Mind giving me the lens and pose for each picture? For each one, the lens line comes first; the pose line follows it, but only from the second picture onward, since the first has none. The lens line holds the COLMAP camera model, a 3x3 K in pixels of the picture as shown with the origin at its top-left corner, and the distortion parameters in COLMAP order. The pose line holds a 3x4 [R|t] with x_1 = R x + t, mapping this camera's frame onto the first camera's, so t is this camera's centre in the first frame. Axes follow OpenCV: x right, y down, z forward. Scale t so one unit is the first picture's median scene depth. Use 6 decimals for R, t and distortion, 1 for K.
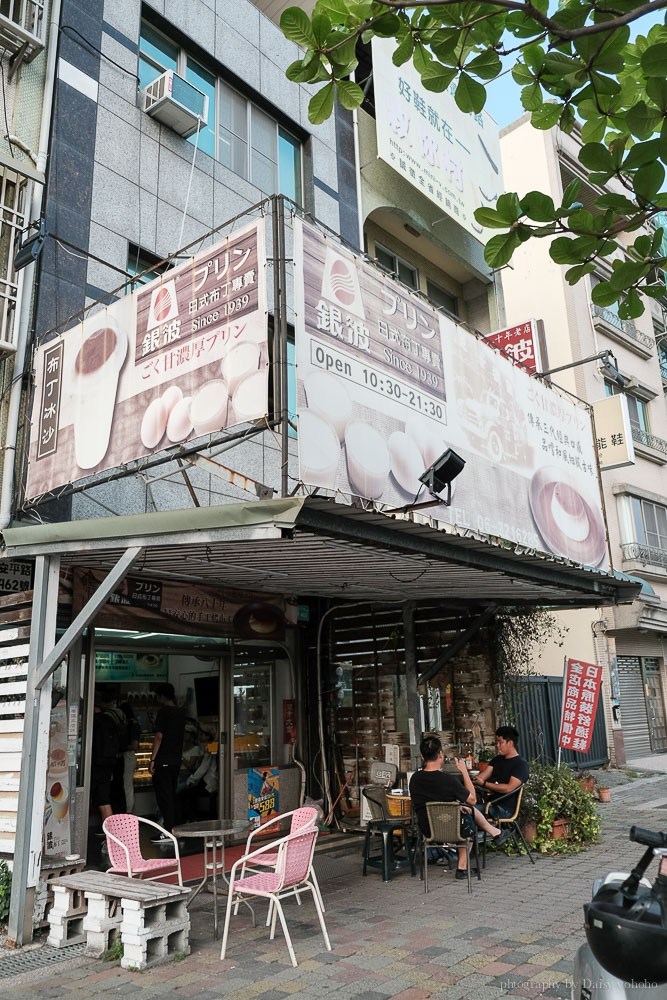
lens RADIAL K [[780.1, 0, 333.5], [0, 780.1, 497.7], [0, 0, 1]] dist [-0.022922, -0.000470]
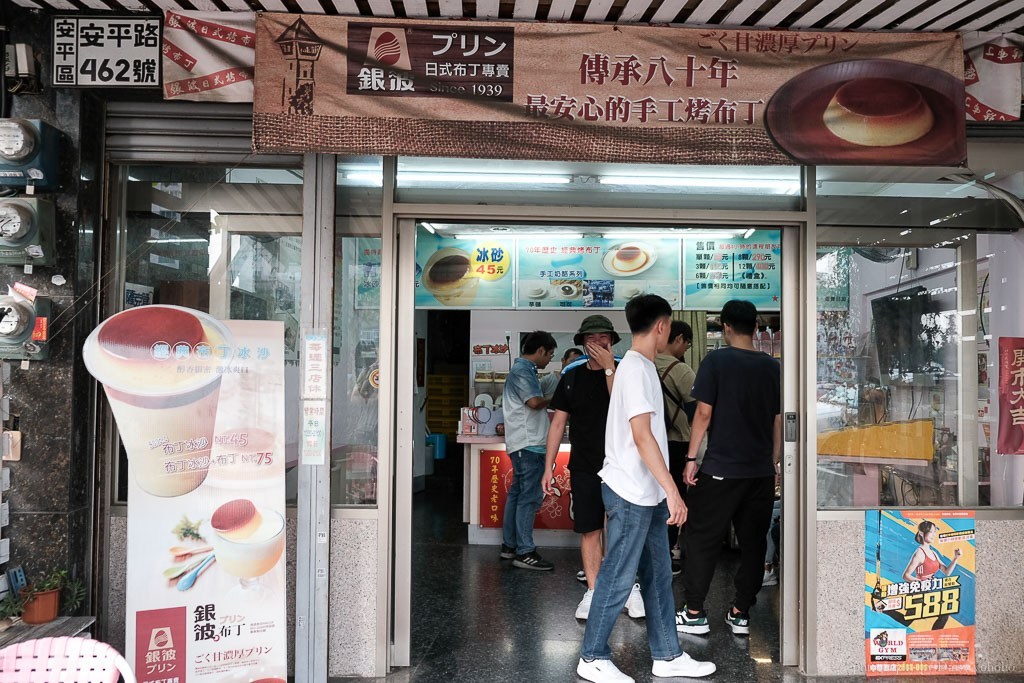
lens RADIAL K [[798.8, 0, 512.0], [0, 798.8, 341.6], [0, 0, 1]] dist [-0.022922, -0.000470]
pose [[0.655858, 0.017013, -0.754692, 0.075179], [0.163907, 0.972685, 0.164369, 0.183740], [0.736875, -0.231503, 0.635155, 0.672995]]
